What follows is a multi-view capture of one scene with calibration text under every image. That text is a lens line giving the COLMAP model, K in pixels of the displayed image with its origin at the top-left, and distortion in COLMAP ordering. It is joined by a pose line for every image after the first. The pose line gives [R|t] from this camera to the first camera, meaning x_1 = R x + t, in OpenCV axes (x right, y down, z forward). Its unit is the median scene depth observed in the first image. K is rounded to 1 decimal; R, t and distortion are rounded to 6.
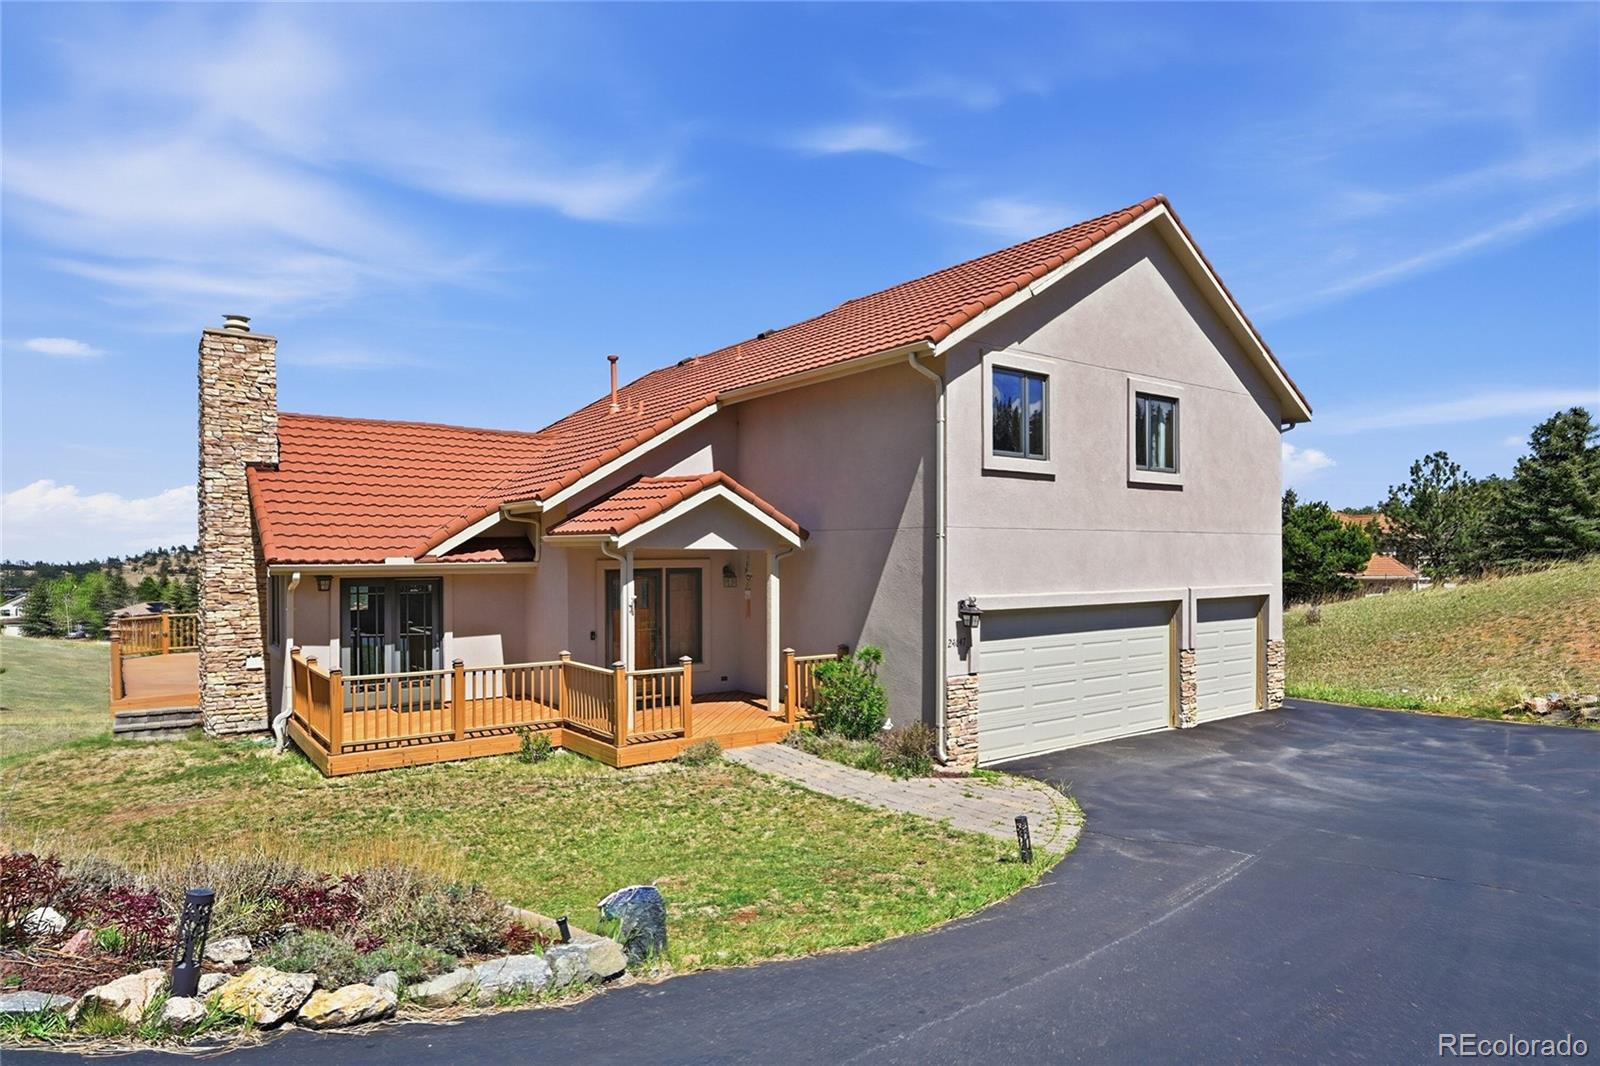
lens RADIAL K [[805.4, 0, 797.9], [0, 805.4, 523.6], [0, 0, 1]] dist [0.001475, 0.000684]
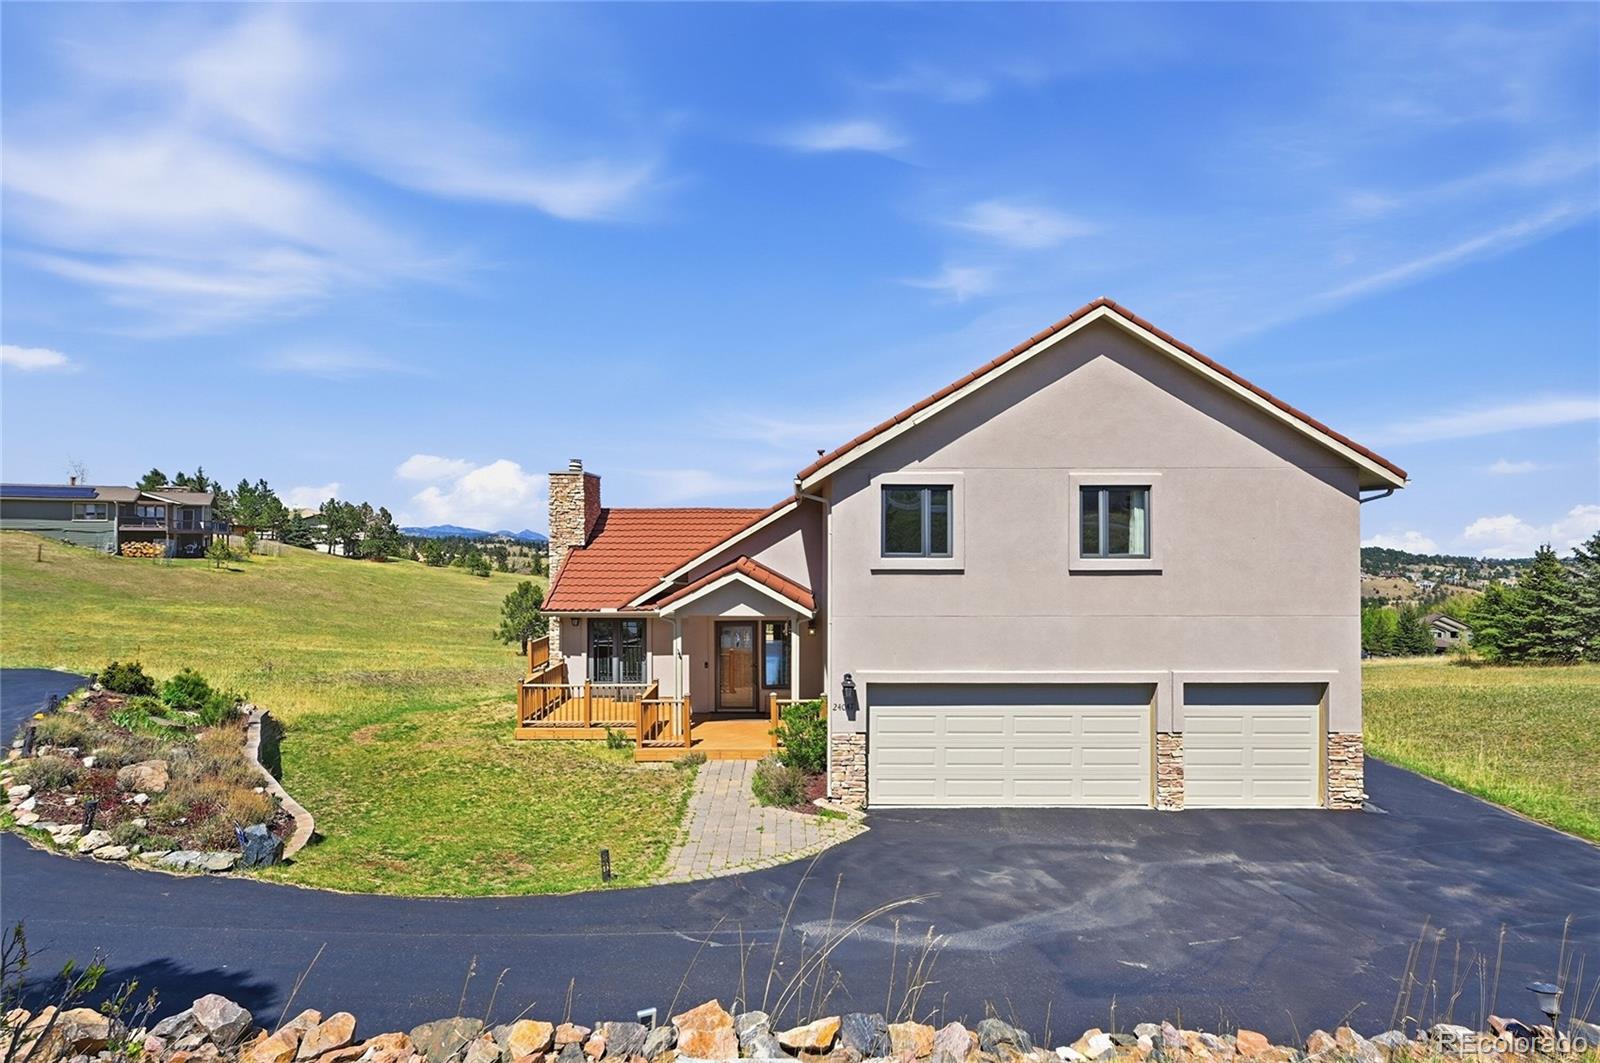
lens RADIAL K [[650.1, 0, 800.0], [0, 650.1, 531.5], [0, 0, 1]] dist [0.000816, 0.000063]
pose [[0.850723, -0.015797, -0.525377, 0.594599], [0.011409, 0.999868, -0.011590, -0.103390], [0.525490, 0.003866, 0.850791, 0.074008]]
